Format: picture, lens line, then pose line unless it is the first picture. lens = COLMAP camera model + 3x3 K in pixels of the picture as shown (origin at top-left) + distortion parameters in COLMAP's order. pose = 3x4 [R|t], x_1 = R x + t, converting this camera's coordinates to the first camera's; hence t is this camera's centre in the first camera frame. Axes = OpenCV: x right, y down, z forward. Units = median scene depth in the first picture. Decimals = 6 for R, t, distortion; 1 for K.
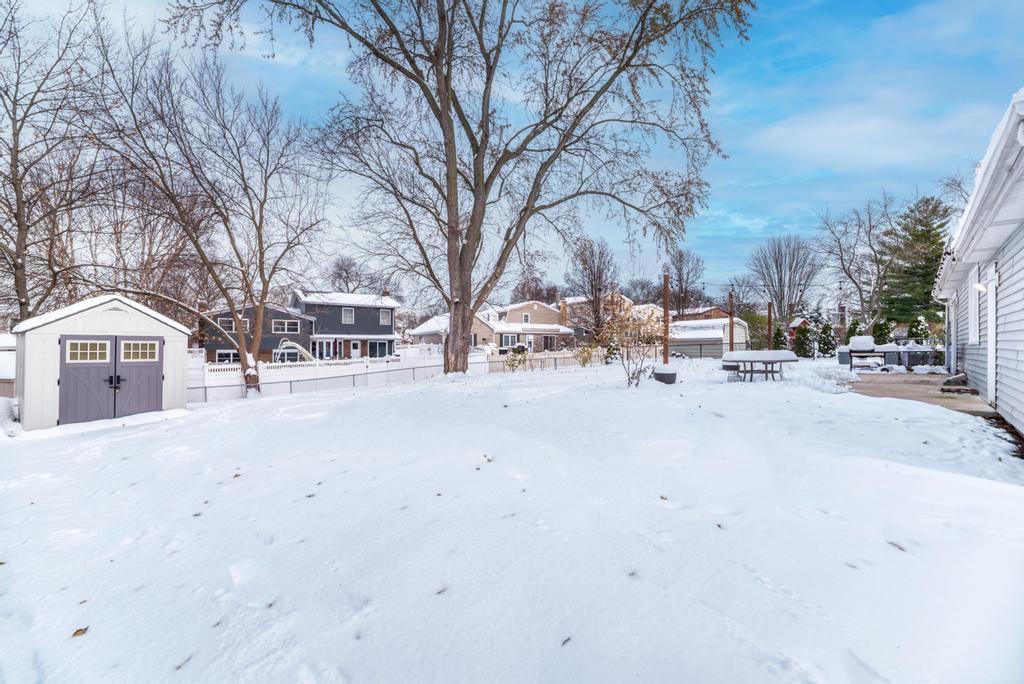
lens RADIAL K [[414.0, 0, 512.0], [0, 414.0, 342.0], [0, 0, 1]] dist [-0.014389, -0.000242]
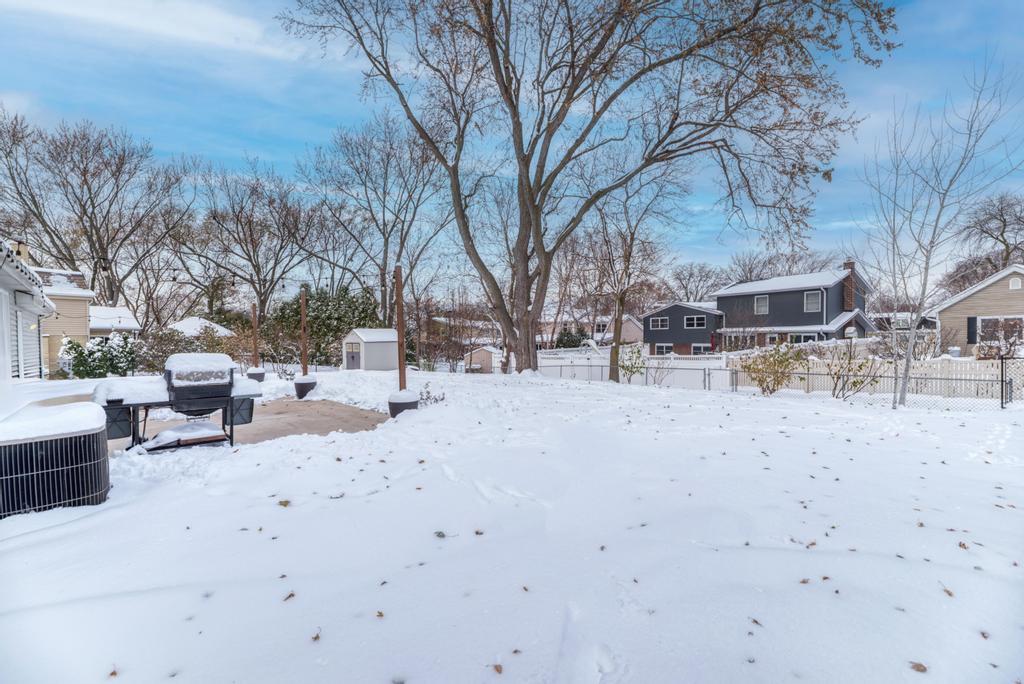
lens RADIAL K [[414.0, 0, 512.0], [0, 414.0, 342.0], [0, 0, 1]] dist [-0.014389, -0.000242]
pose [[0.008911, 0.012073, -0.999887, 0.470235], [0.018150, 0.999760, 0.012233, -0.007252], [0.999796, -0.018257, 0.008690, 0.498786]]
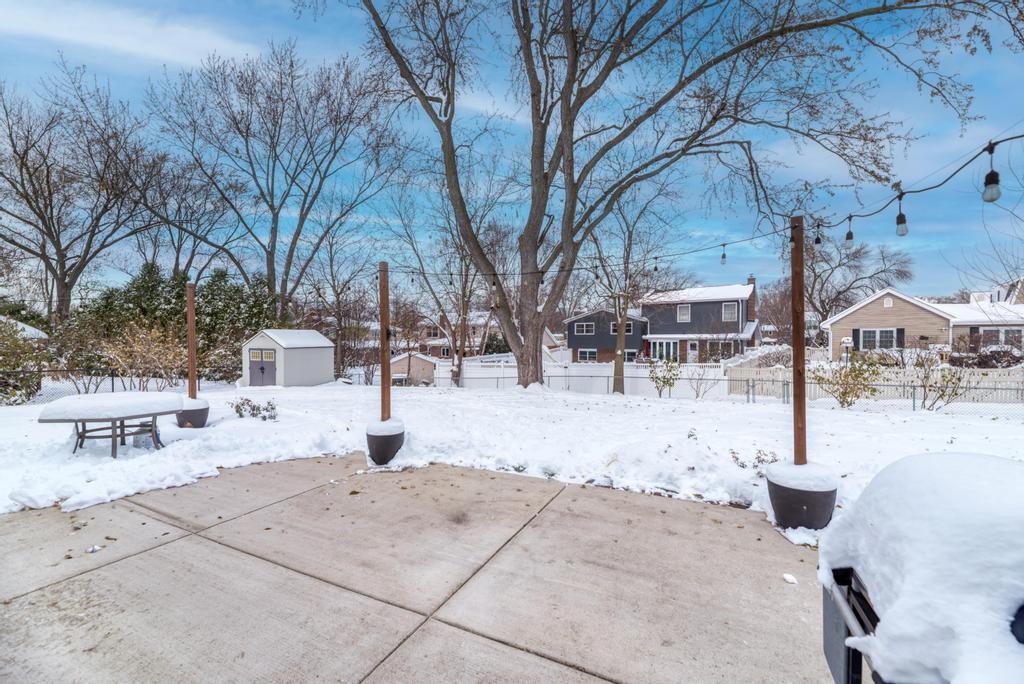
lens RADIAL K [[414.0, 0, 512.0], [0, 414.0, 342.0], [0, 0, 1]] dist [-0.014389, -0.000242]
pose [[0.344153, 0.007129, -0.938887, 0.341352], [0.007280, 0.999921, 0.010261, -0.013367], [0.938885, -0.010367, 0.344074, 0.348003]]
